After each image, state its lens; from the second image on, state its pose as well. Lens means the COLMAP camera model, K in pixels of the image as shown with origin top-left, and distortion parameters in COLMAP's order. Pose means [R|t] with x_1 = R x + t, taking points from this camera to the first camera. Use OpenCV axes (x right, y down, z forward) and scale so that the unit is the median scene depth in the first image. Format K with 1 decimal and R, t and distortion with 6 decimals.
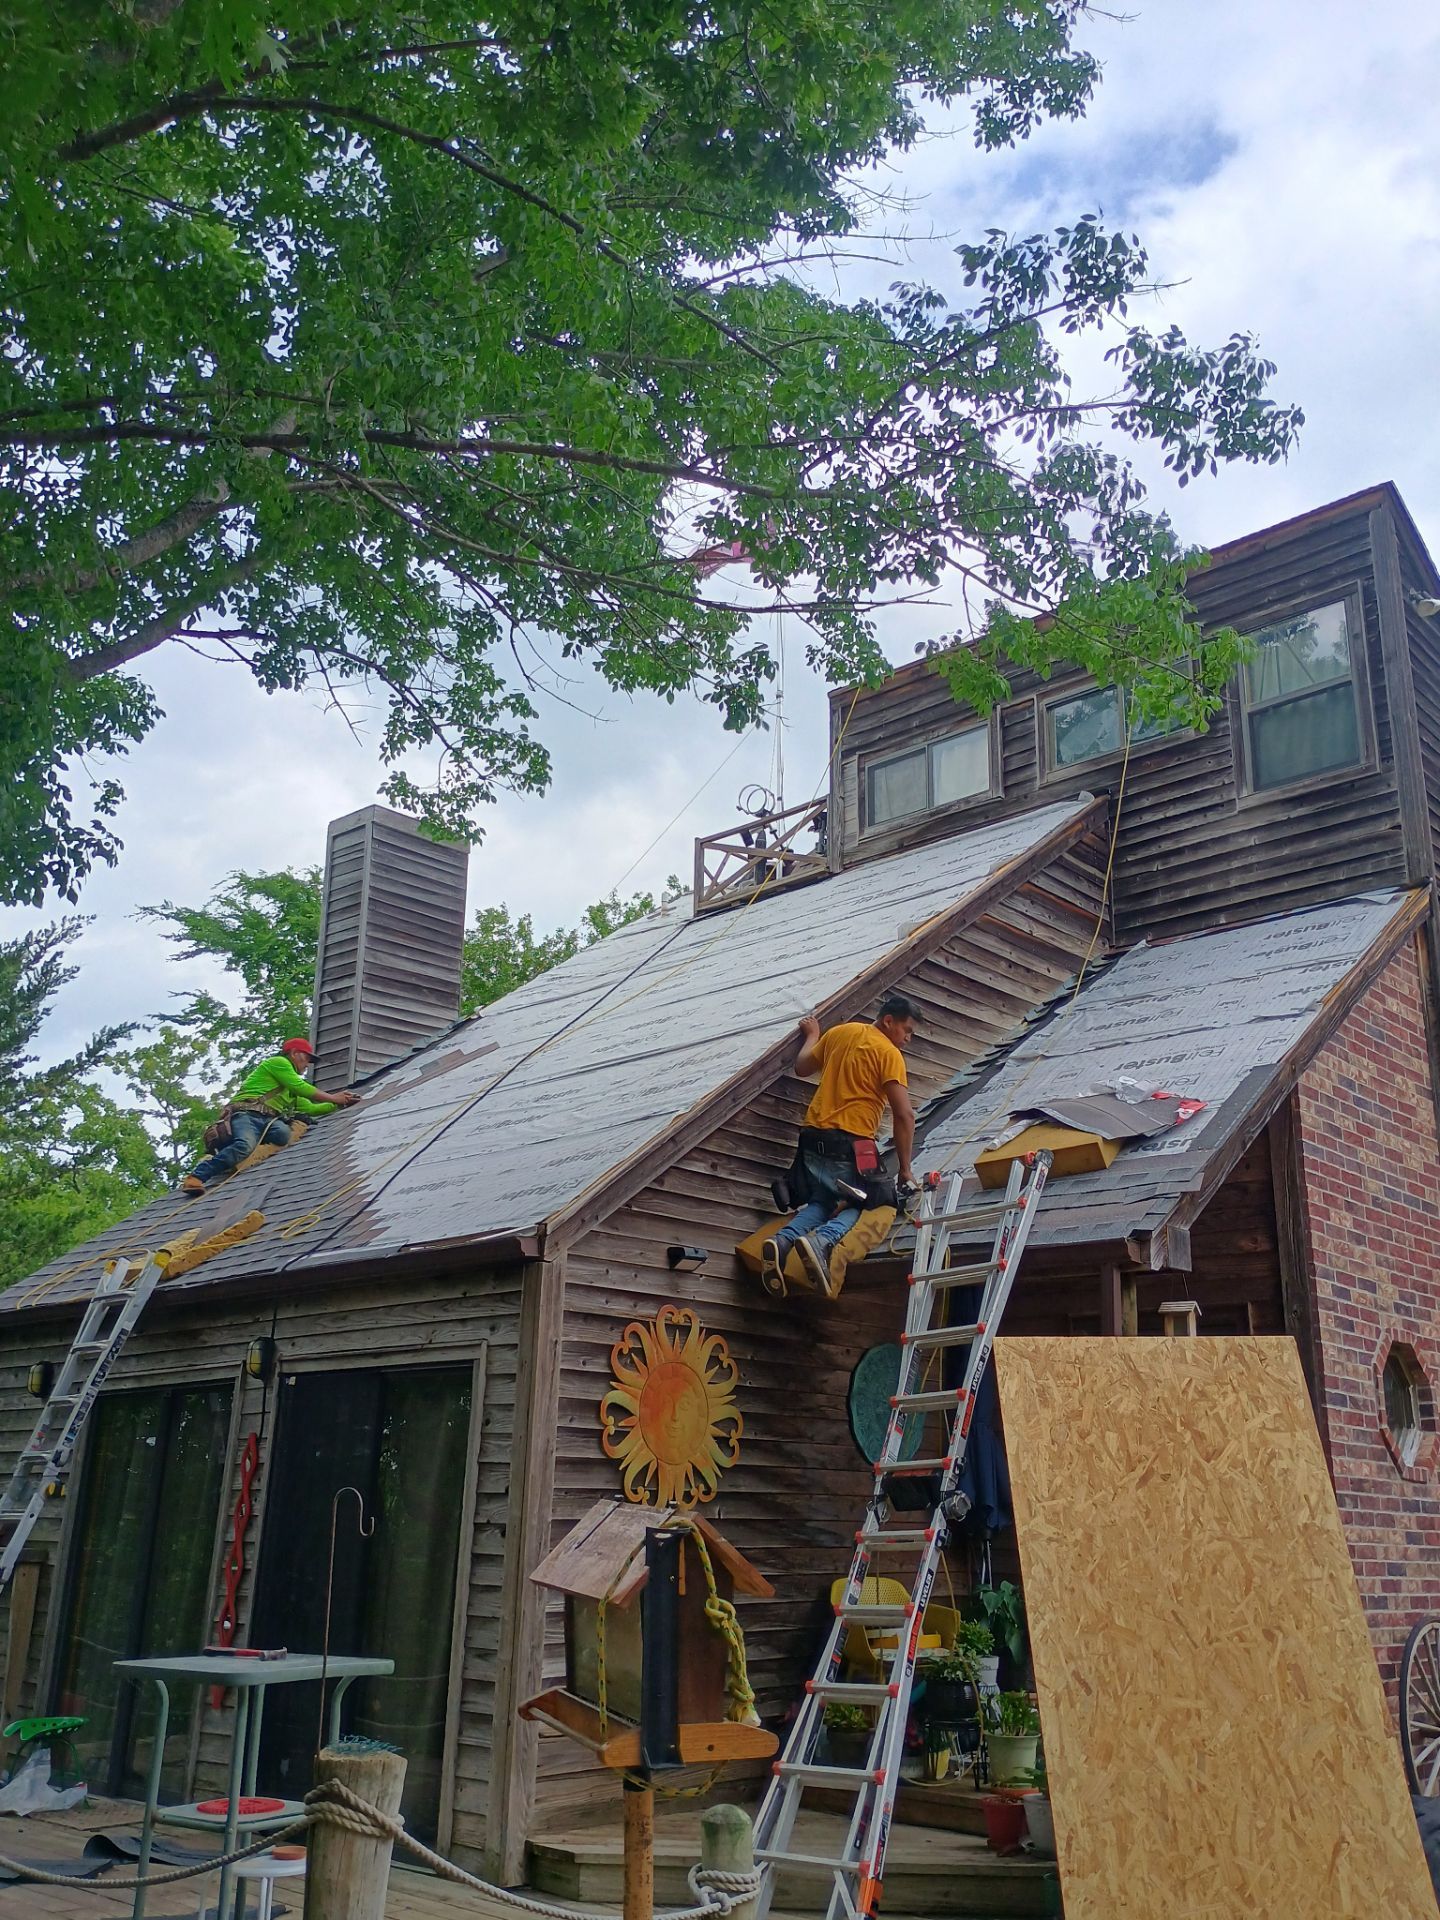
lens RADIAL K [[1742.5, 0, 735.2], [0, 1742.5, 971.6], [0, 0, 1]] dist [0.025155, -0.013669]
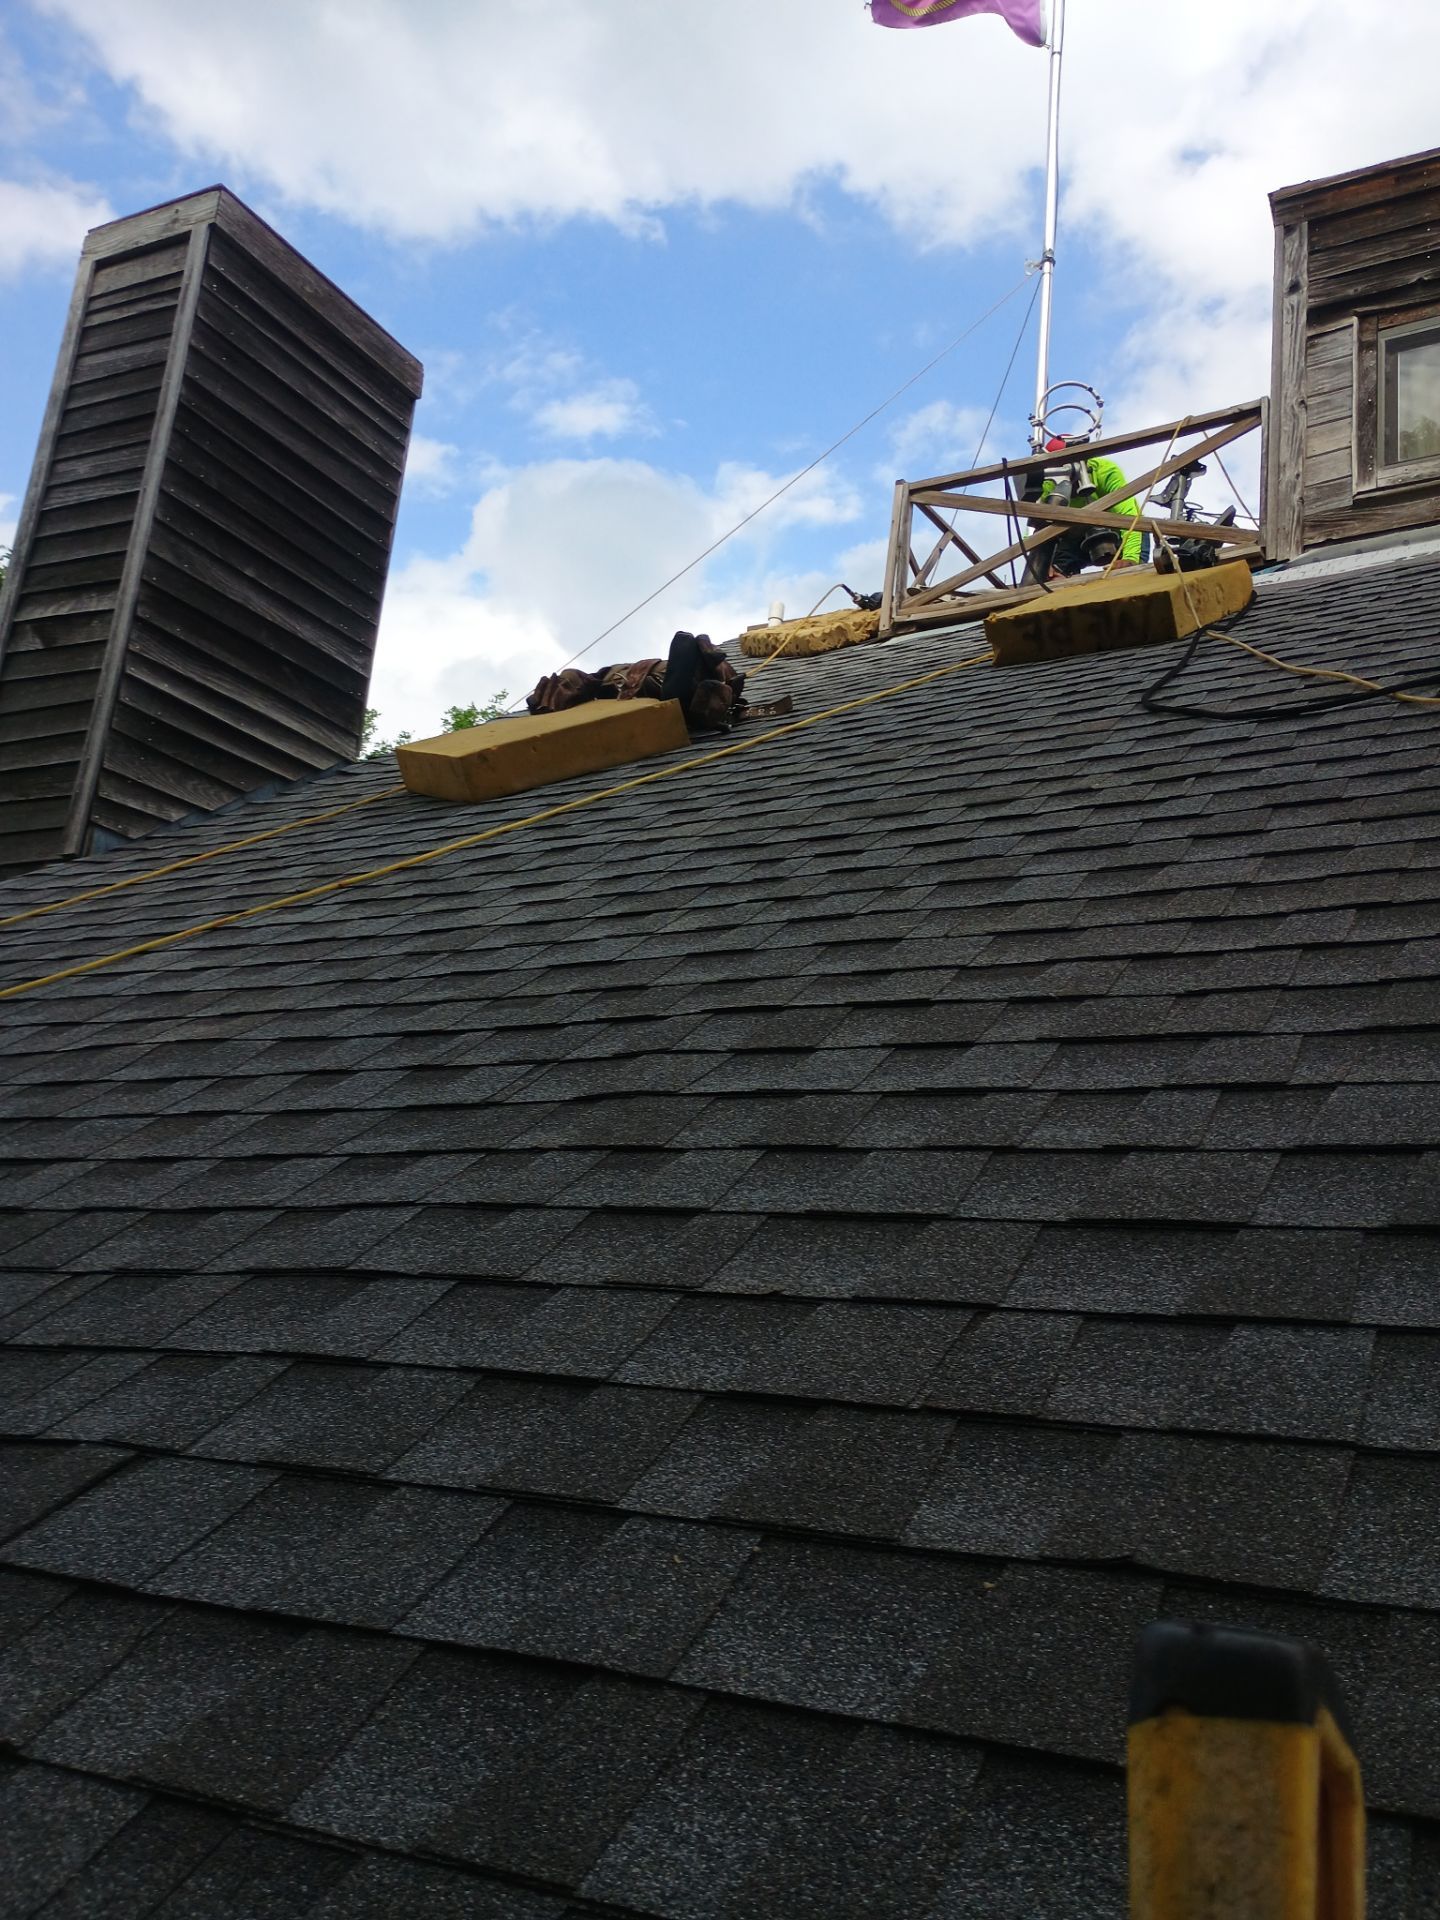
lens RADIAL K [[1736.8, 0, 764.7], [0, 1736.8, 885.6], [0, 0, 1]] dist [0.065062, -0.003575]
pose [[0.970571, 0.150763, 0.187782, -0.197945], [-0.146881, 0.988552, -0.034503, 0.083271], [-0.190834, 0.005906, 0.981605, 0.821467]]
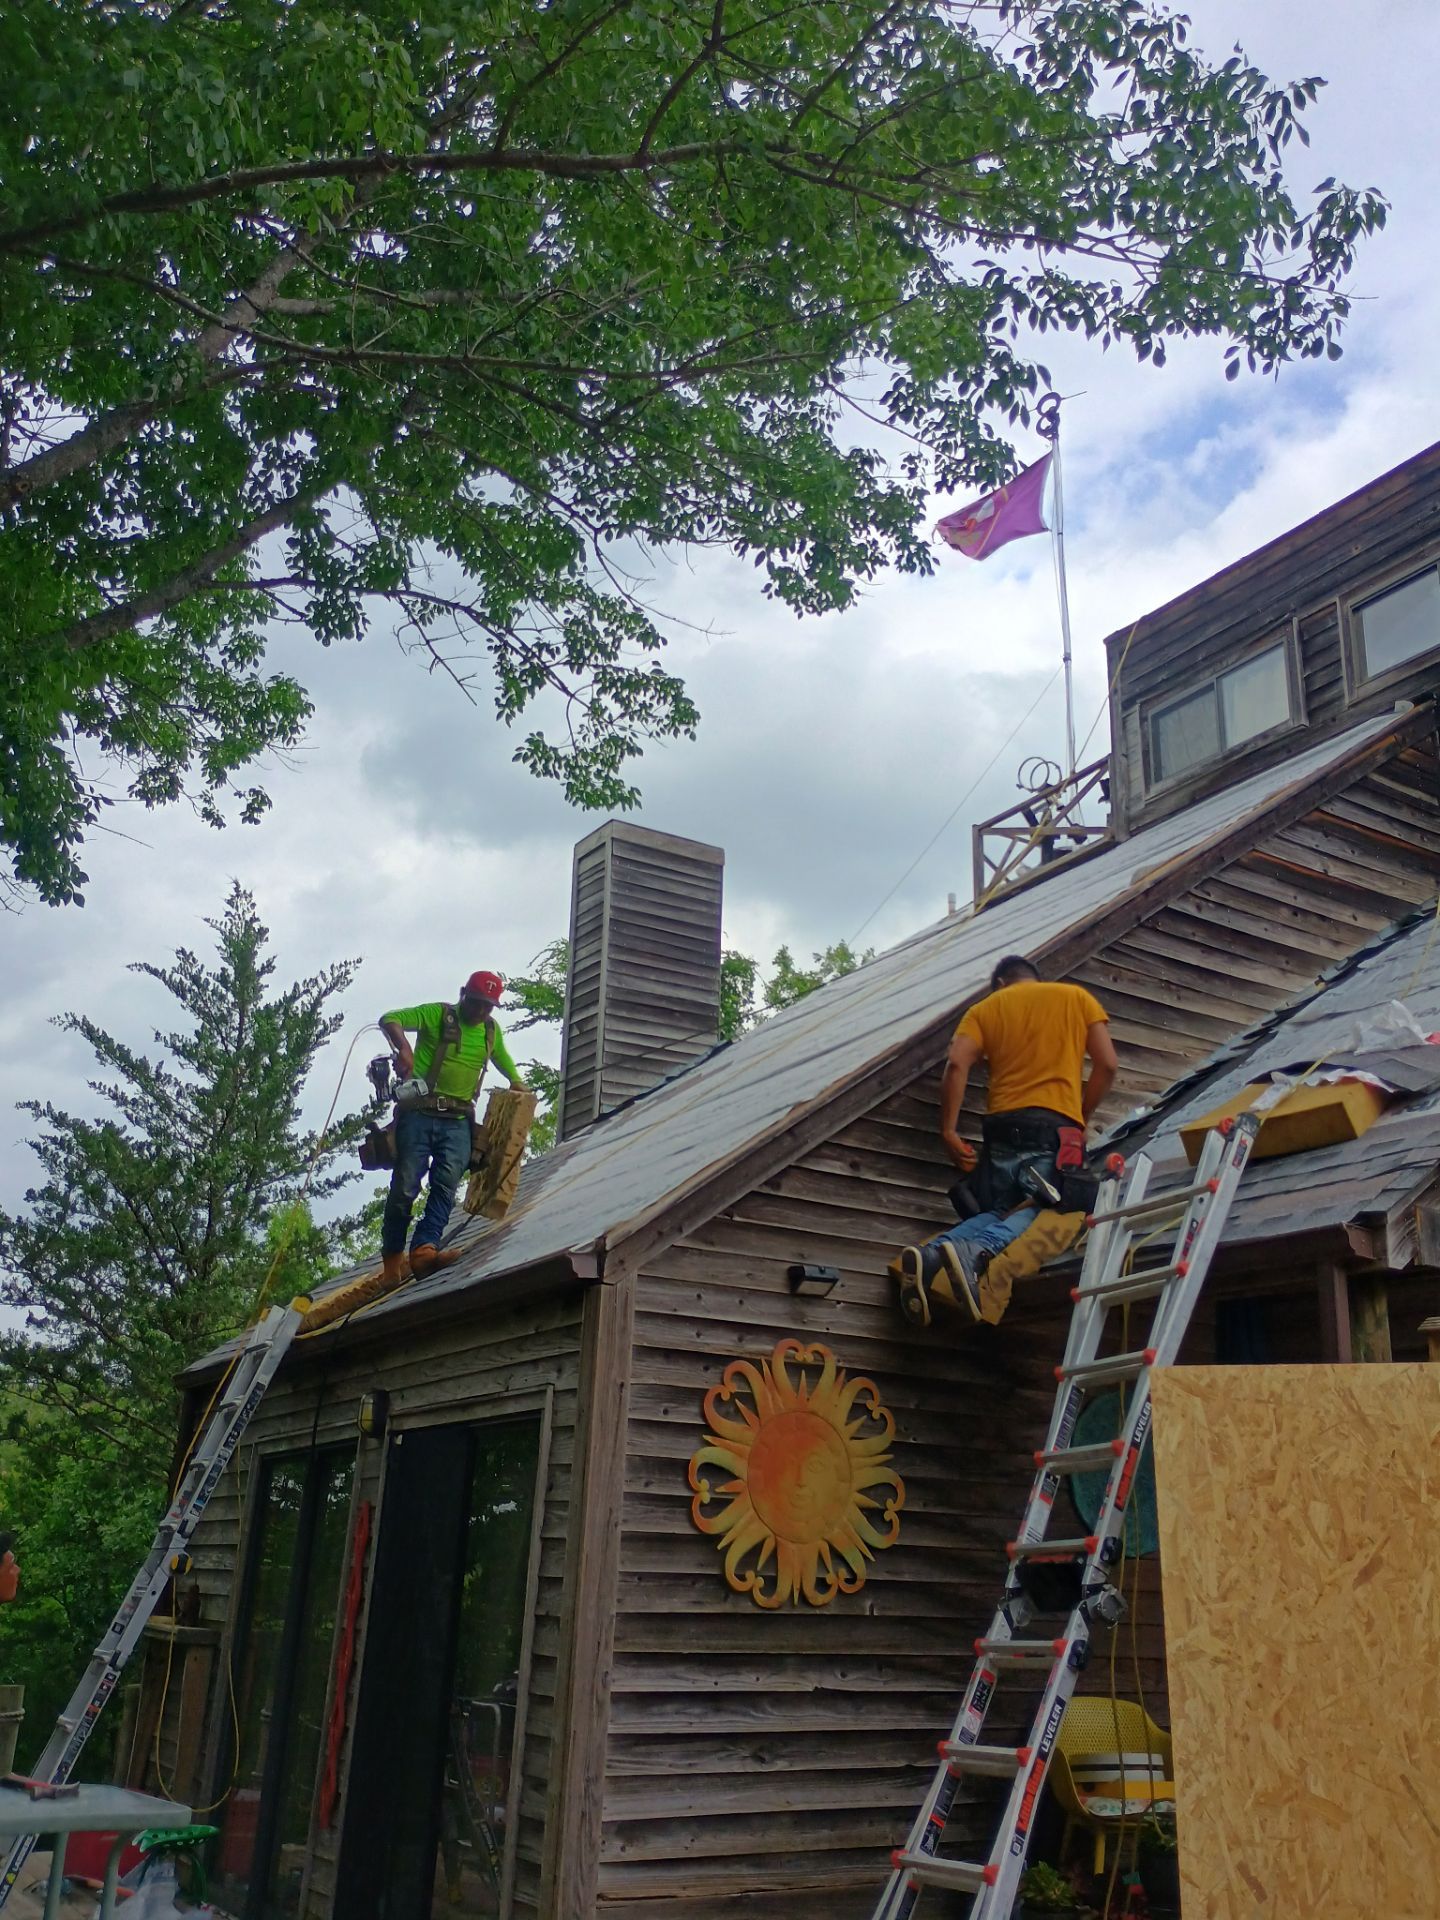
lens RADIAL K [[1728.1, 0, 726.0], [0, 1728.1, 957.4], [0, 0, 1]] dist [0.066934, -0.107823]
pose [[0.960645, -0.080027, -0.266003, 0.129812], [0.066945, 0.996075, -0.057905, 0.050229], [0.269593, 0.037818, 0.962232, 0.182013]]
